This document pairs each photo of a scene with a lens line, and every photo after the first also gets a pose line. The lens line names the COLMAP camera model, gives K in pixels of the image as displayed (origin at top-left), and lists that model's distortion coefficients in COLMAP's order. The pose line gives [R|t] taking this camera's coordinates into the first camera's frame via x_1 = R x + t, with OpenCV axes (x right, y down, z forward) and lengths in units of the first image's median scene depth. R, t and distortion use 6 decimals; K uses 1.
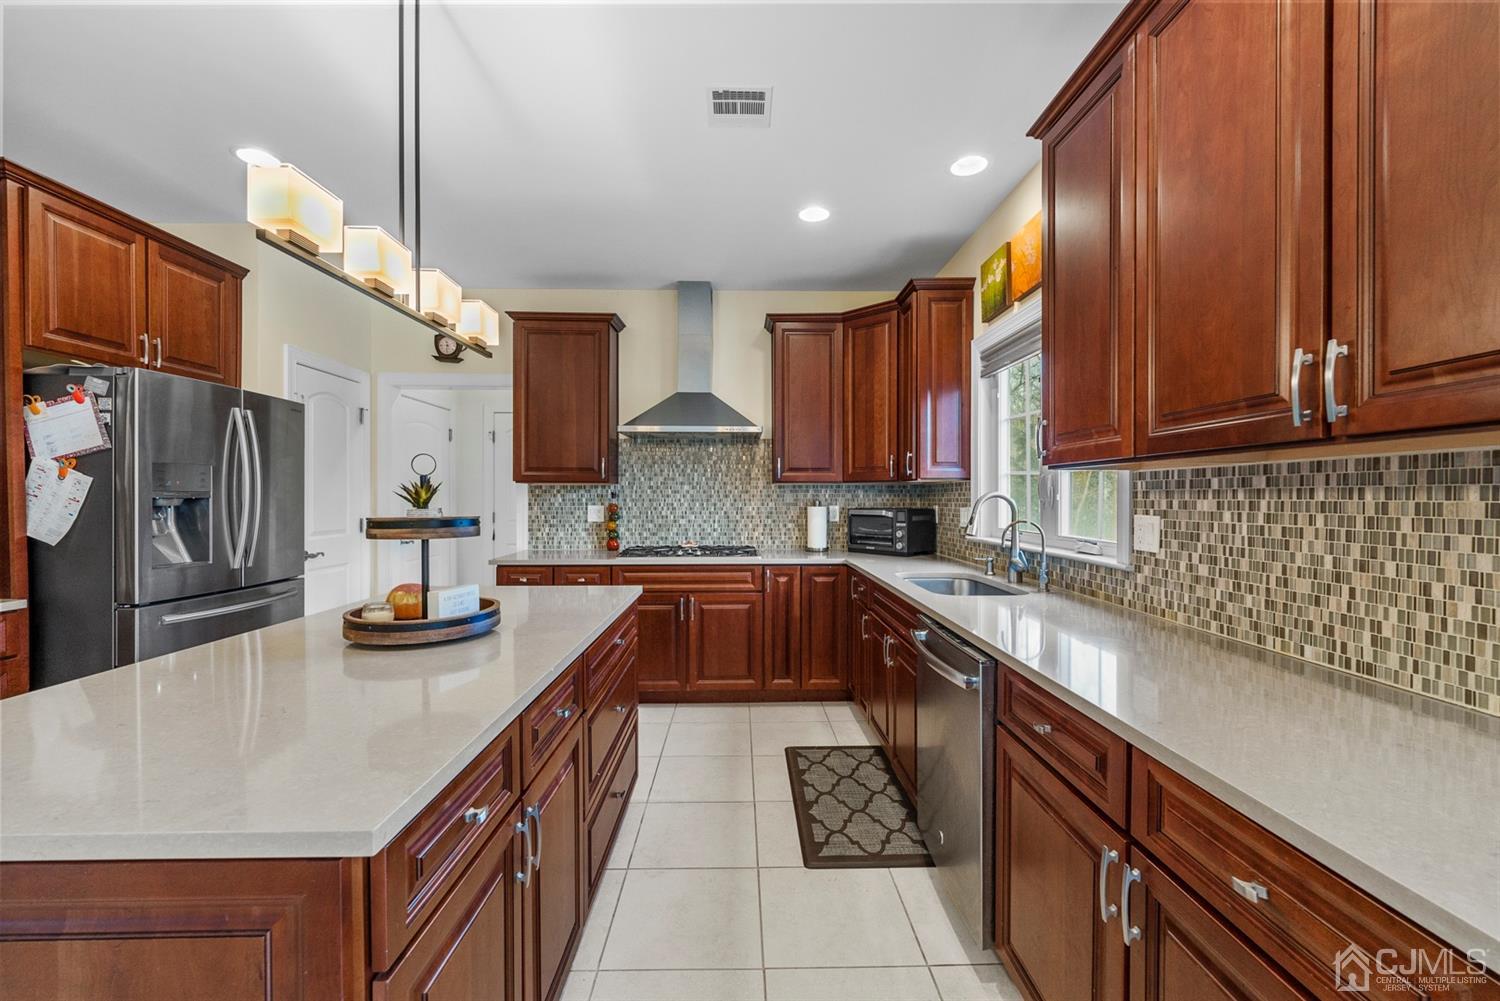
lens RADIAL K [[616.0, 0, 745.4], [0, 616.0, 500.7], [0, 0, 1]] dist [0.000203, -0.000070]
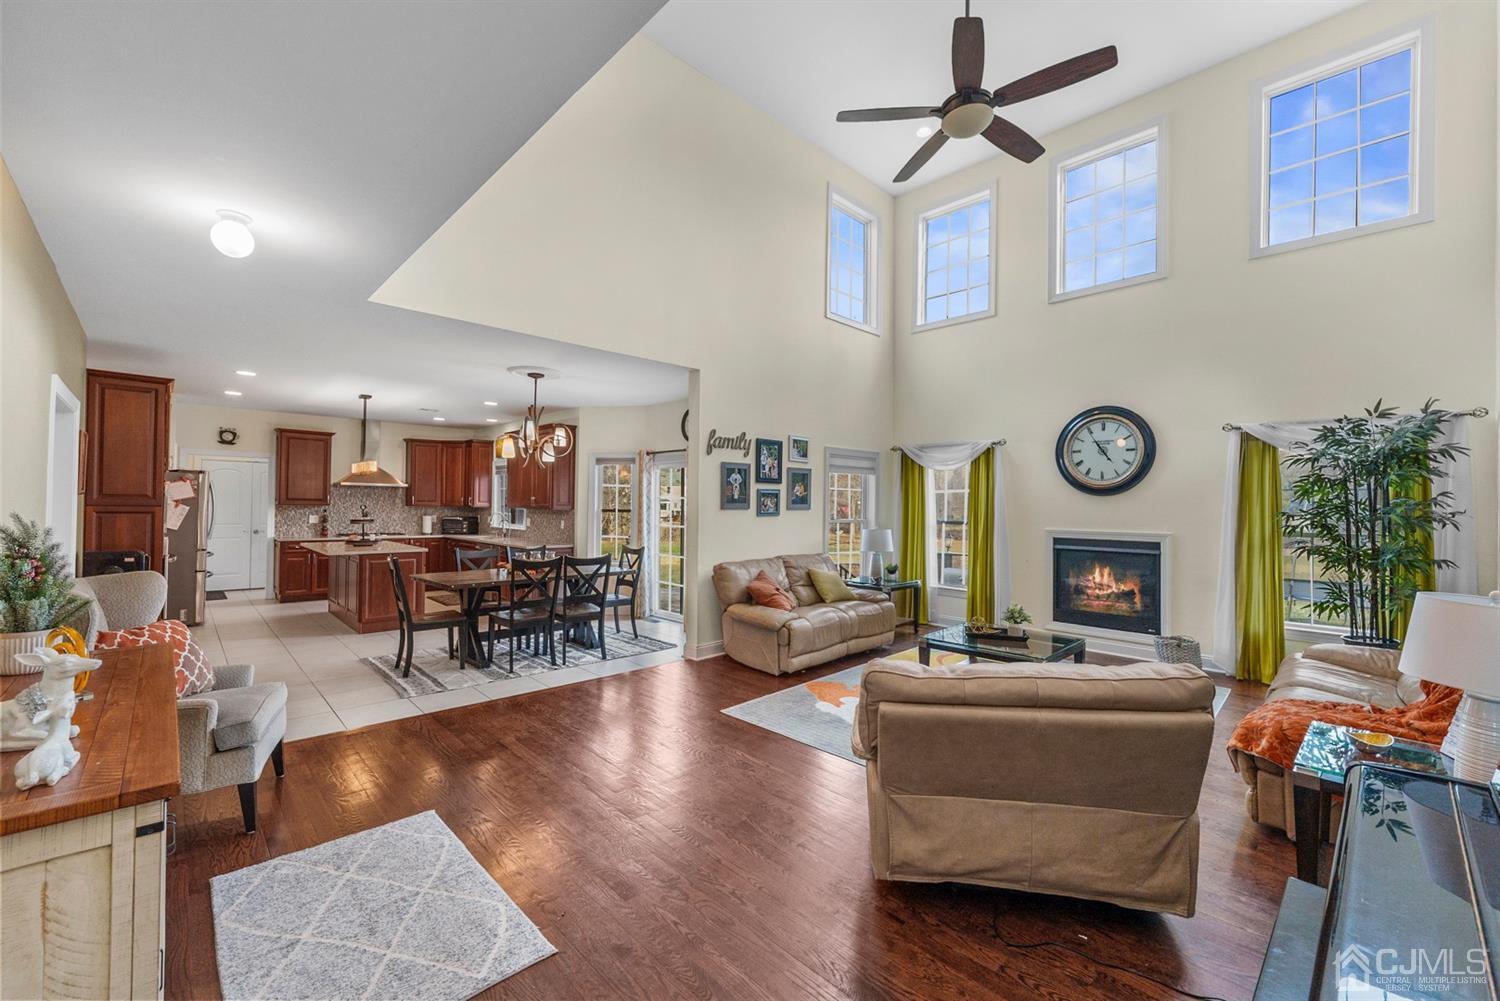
lens RADIAL K [[616.0, 0, 755.6], [0, 616.0, 499.2], [0, 0, 1]] dist [0.000203, -0.000070]
pose [[0.735139, 0.017688, 0.677686, -0.865508], [-0.008413, 0.999821, -0.016970, -0.038775], [-0.677864, 0.006774, 0.735156, -2.485976]]
